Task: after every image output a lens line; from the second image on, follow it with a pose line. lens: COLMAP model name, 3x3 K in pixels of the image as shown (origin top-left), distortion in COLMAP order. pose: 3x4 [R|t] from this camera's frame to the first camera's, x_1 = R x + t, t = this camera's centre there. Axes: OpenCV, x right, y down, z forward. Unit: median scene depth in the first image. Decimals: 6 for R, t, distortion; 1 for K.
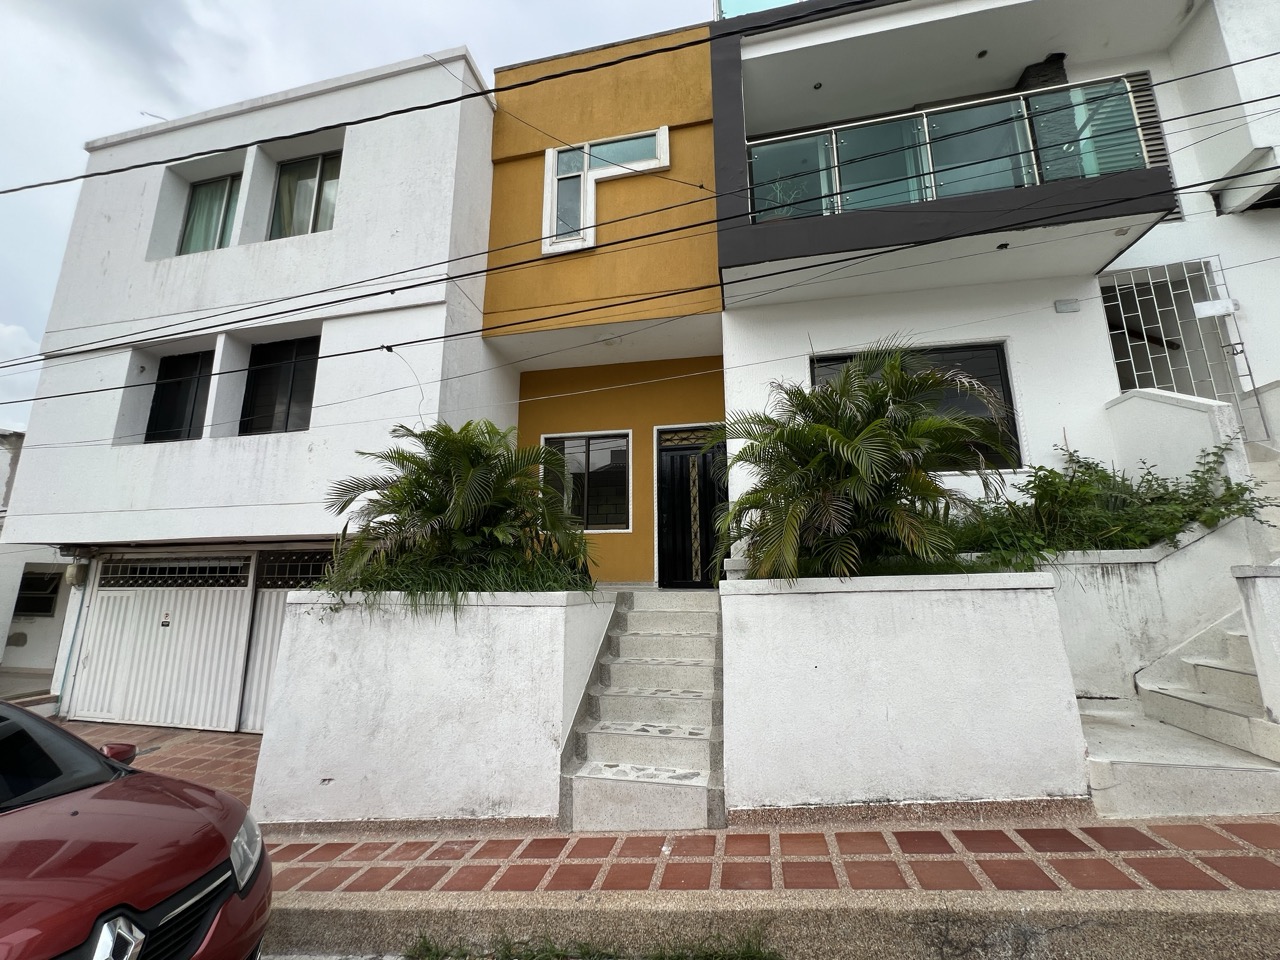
lens RADIAL K [[512.3, 0, 637.1], [0, 512.3, 478.3], [0, 0, 1]] dist [-0.002340, 0.000434]
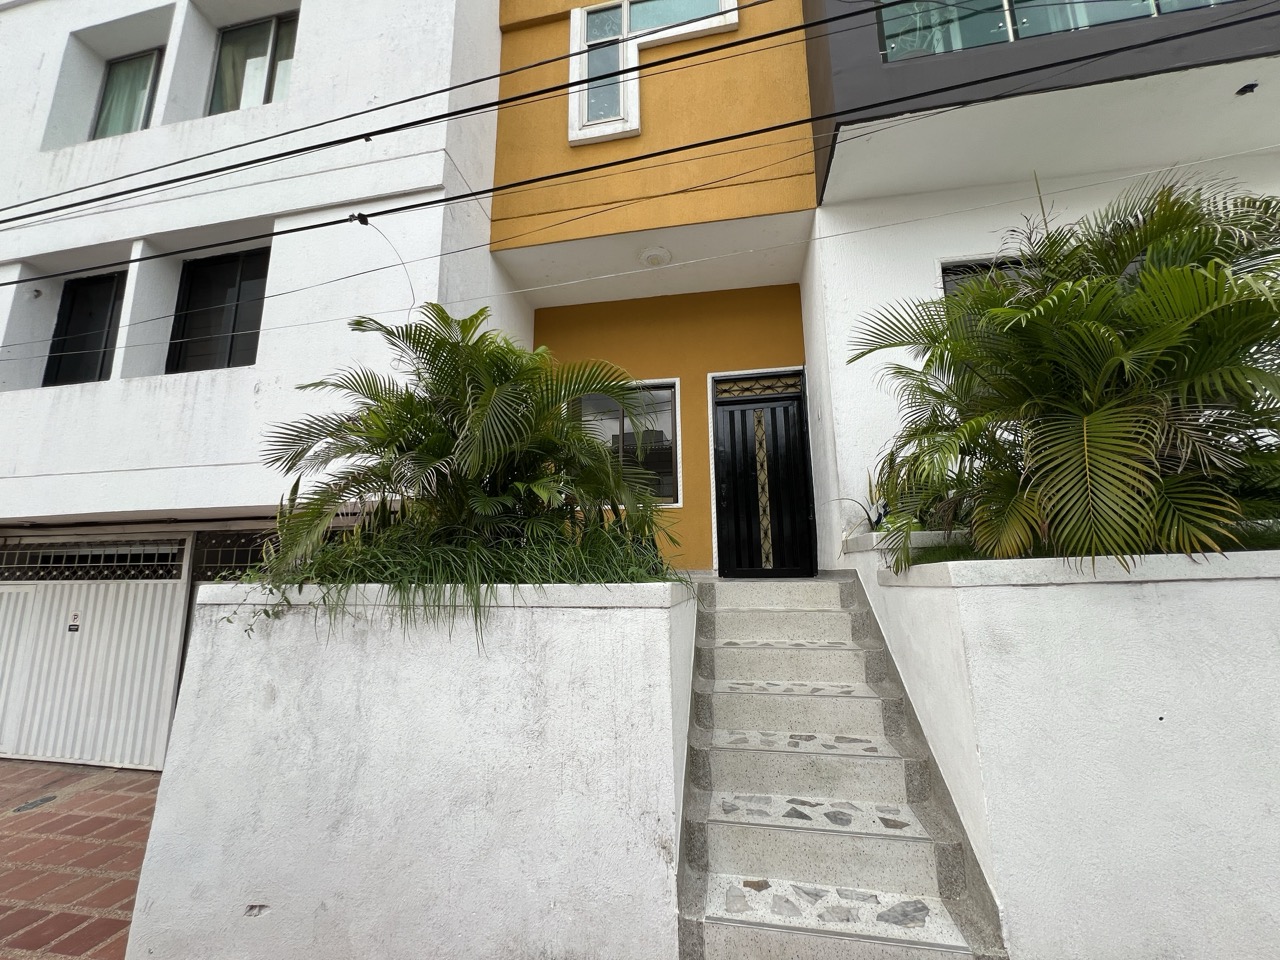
lens RADIAL K [[512.3, 0, 637.1], [0, 512.3, 478.3], [0, 0, 1]] dist [-0.002340, 0.000434]
pose [[0.999702, -0.000747, 0.024386, -0.120409], [0.000351, 0.999868, 0.016238, 0.059293], [-0.024395, -0.016224, 0.999571, 0.267197]]
